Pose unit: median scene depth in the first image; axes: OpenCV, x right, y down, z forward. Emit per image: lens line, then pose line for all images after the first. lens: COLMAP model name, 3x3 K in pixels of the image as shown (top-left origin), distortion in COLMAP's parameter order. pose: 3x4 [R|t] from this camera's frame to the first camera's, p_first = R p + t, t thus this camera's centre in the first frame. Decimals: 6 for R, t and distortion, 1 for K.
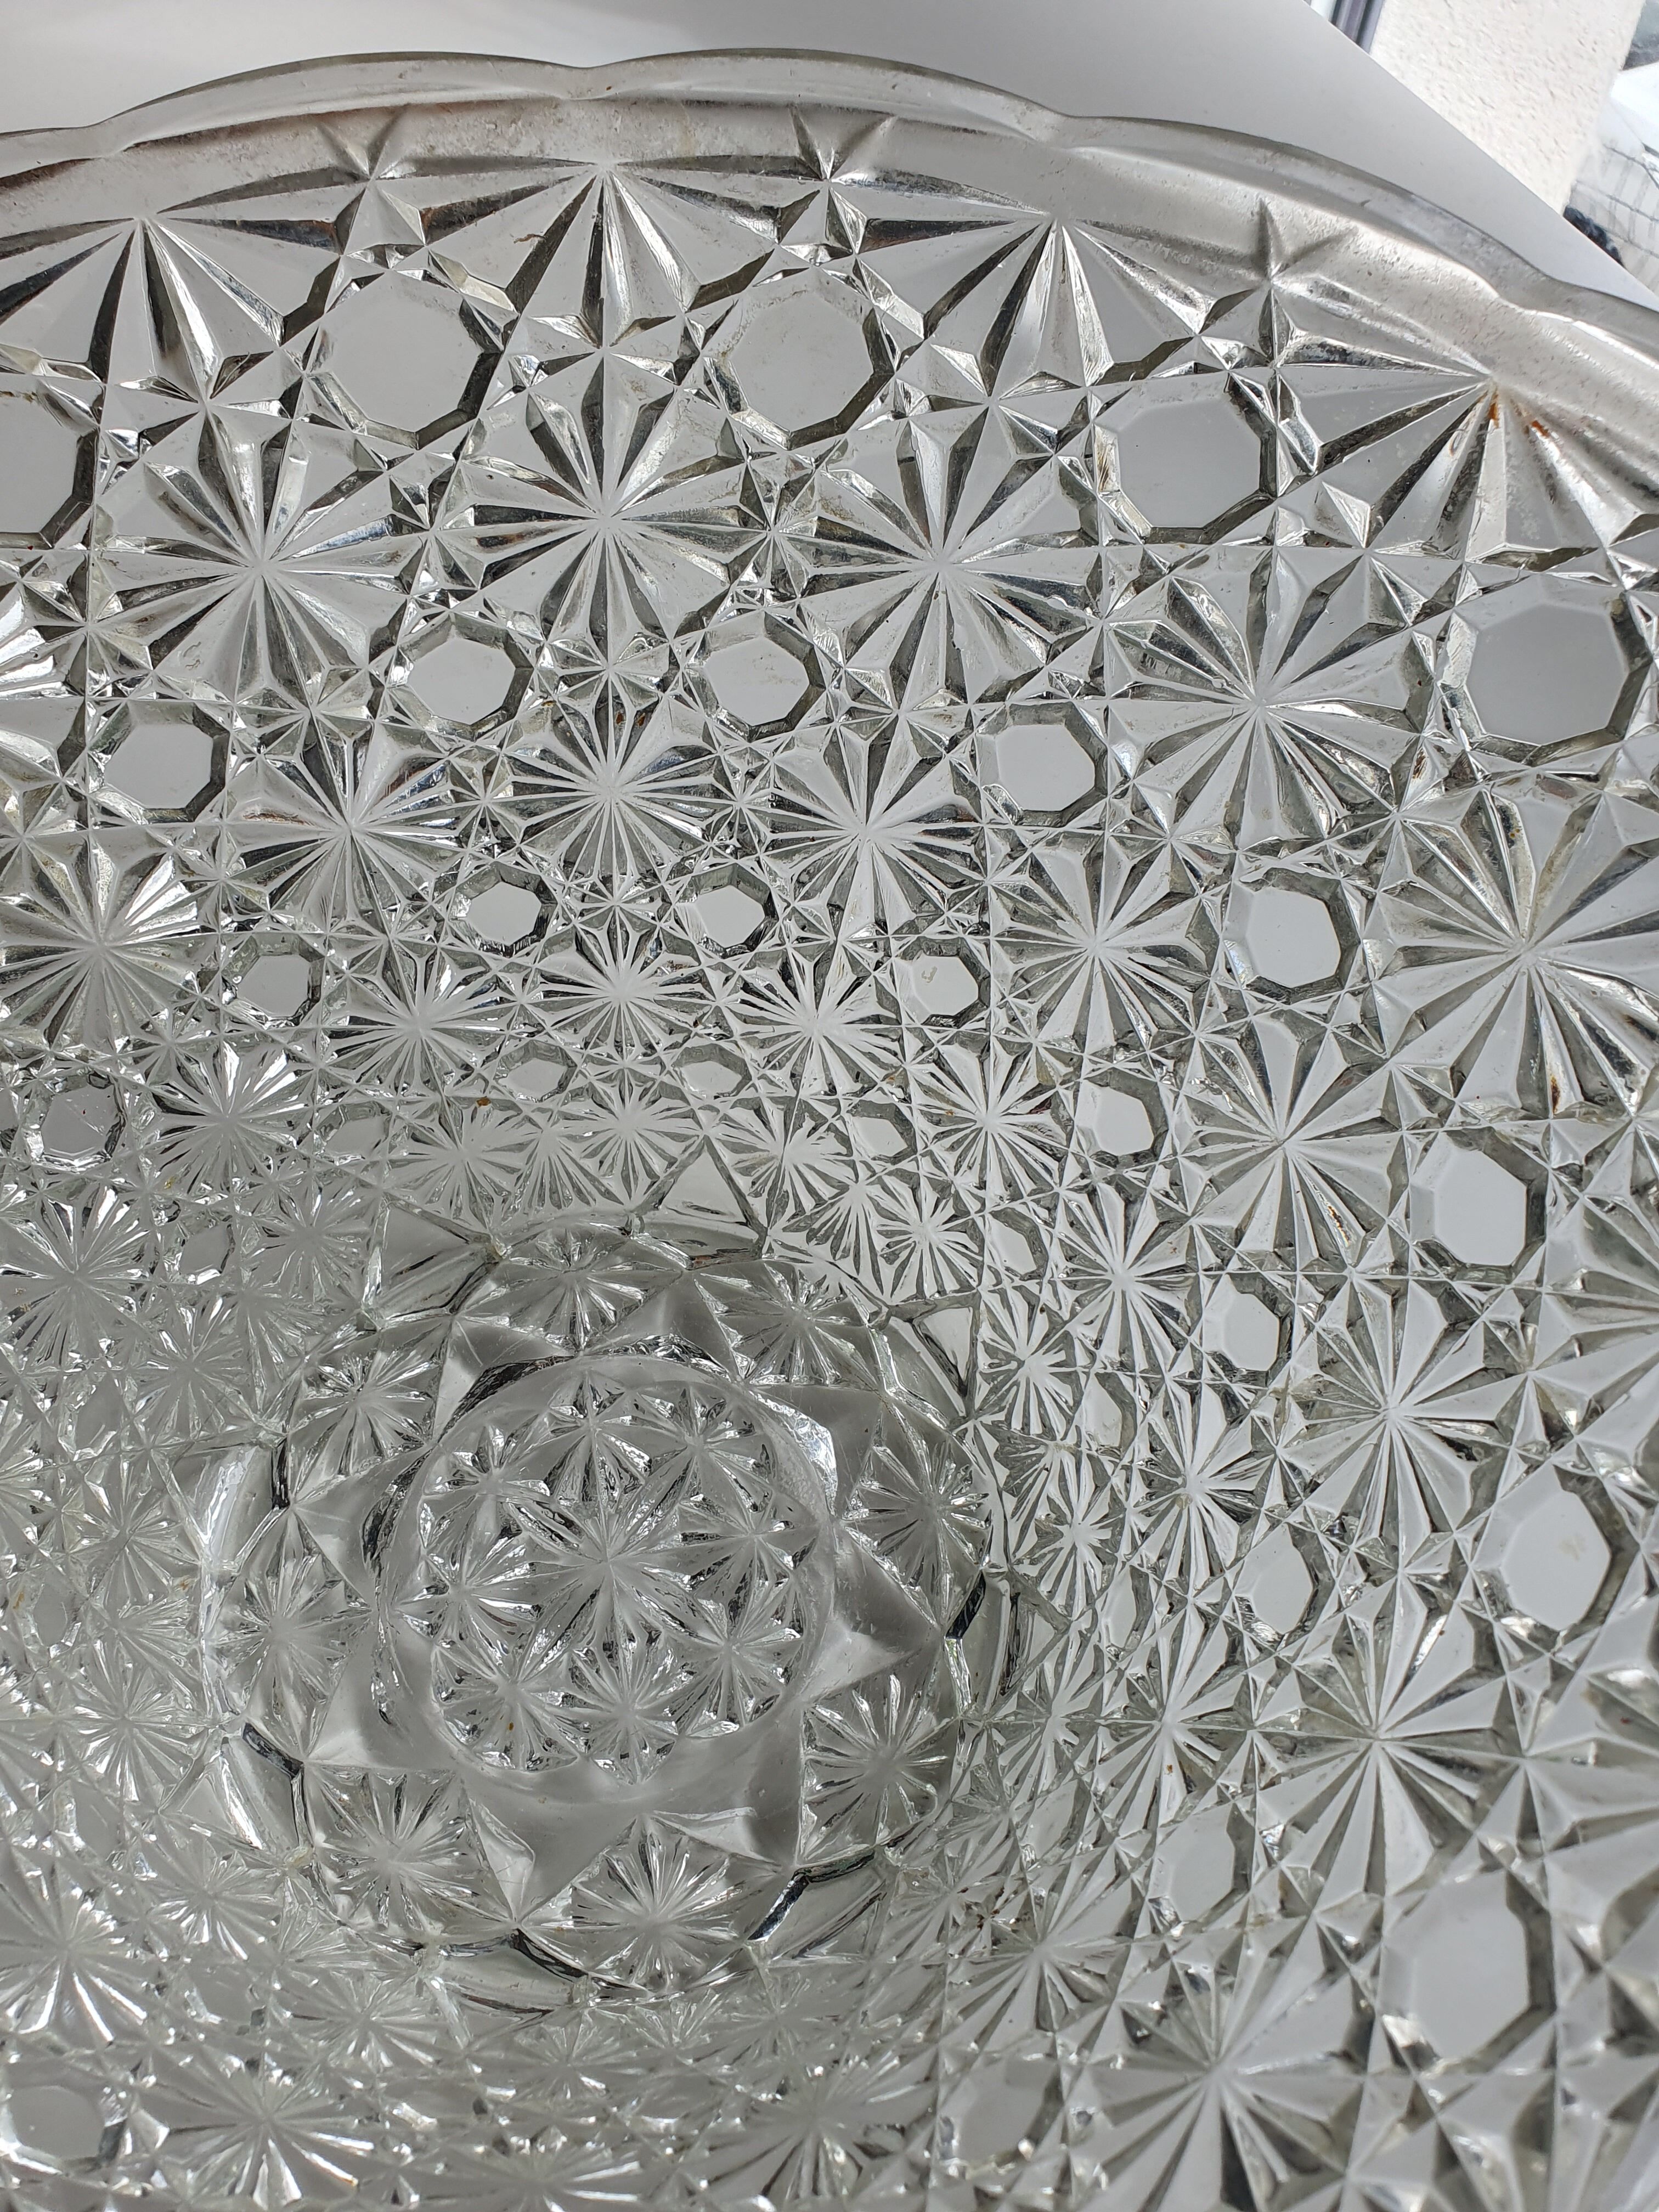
lens RADIAL K [[1716.3, 0, 813.8], [0, 1716.3, 1107.7], [0, 0, 1]] dist [0.057281, -0.266246]
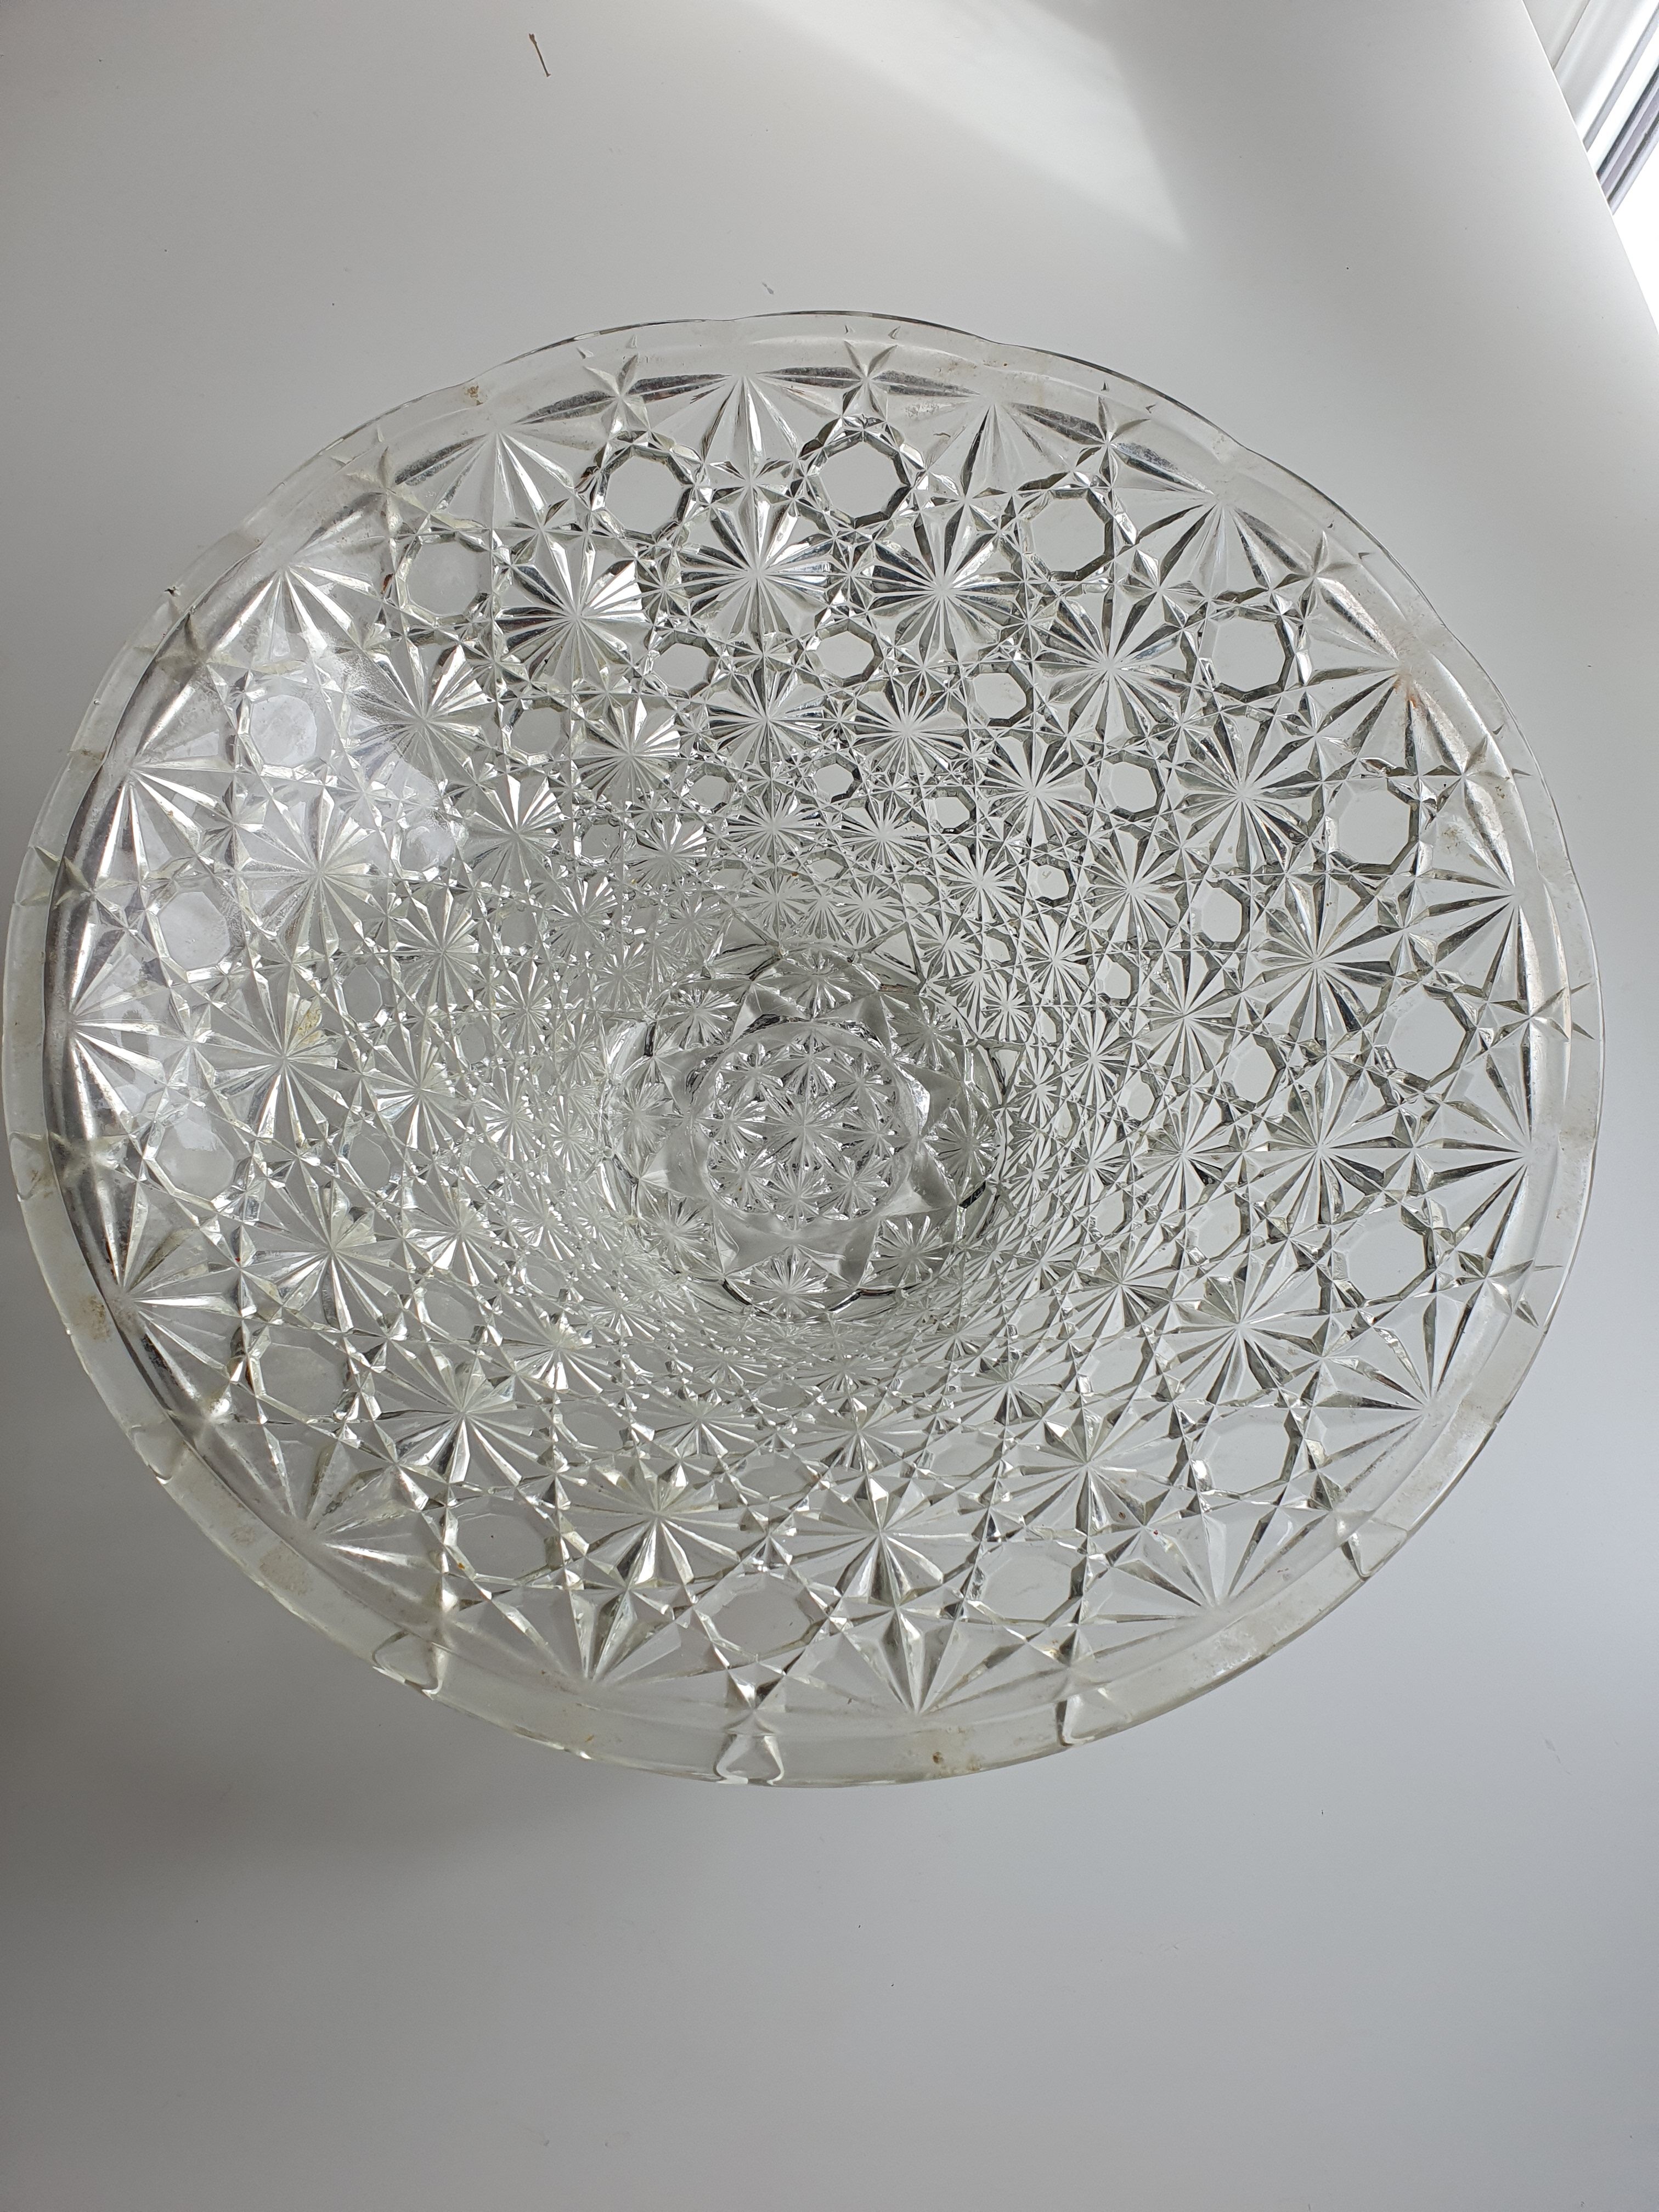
lens RADIAL K [[1672.8, 0, 826.3], [0, 1672.8, 1115.9], [0, 0, 1]] dist [0.027574, 0.001517]
pose [[0.962120, 0.266472, -0.057600, 0.012706], [-0.249271, 0.945400, 0.209959, -0.155375], [0.110403, -0.187648, 0.976012, -0.860020]]
